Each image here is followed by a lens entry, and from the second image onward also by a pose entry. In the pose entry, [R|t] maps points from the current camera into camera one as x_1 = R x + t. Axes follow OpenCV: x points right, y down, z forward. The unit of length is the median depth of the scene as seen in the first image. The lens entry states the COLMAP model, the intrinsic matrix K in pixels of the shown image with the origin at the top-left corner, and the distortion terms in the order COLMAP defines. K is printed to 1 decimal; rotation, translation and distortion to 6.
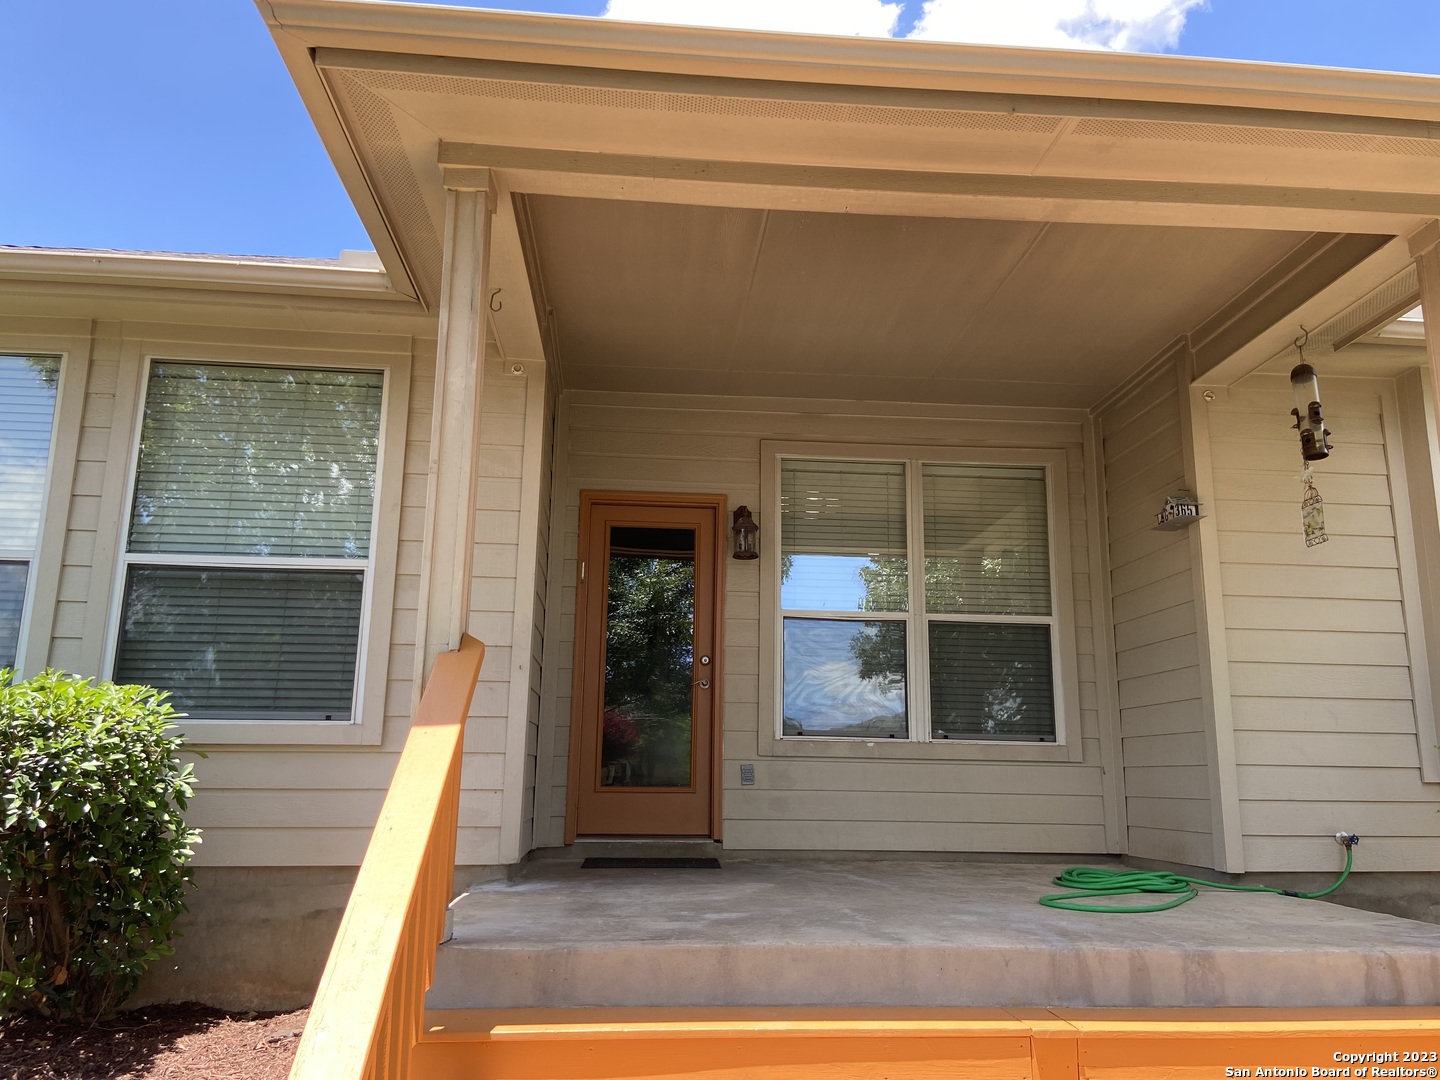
lens RADIAL K [[1085.4, 0, 721.6], [0, 1085.4, 547.7], [0, 0, 1]] dist [0.111613, -0.138900]
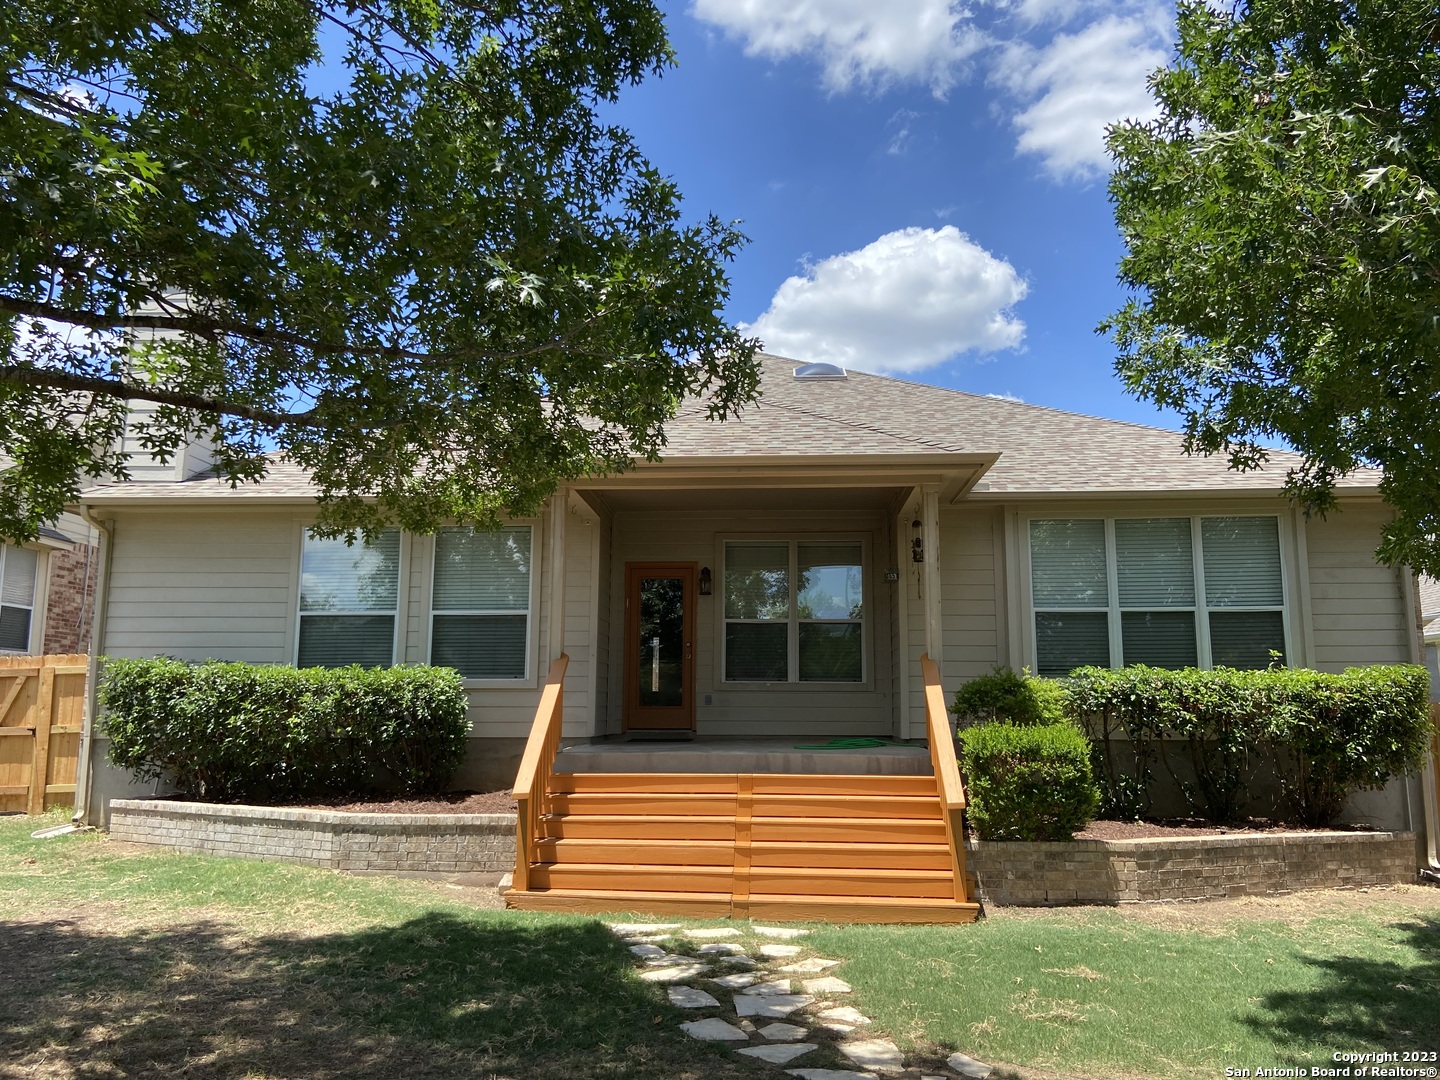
lens RADIAL K [[1085.4, 0, 717.1], [0, 1085.4, 538.5], [0, 0, 1]] dist [0.111613, -0.138900]
pose [[0.990867, -0.030523, -0.131343, 0.404597], [0.037403, 0.998037, 0.050231, -0.253589], [0.129552, -0.054685, 0.990064, -1.296676]]
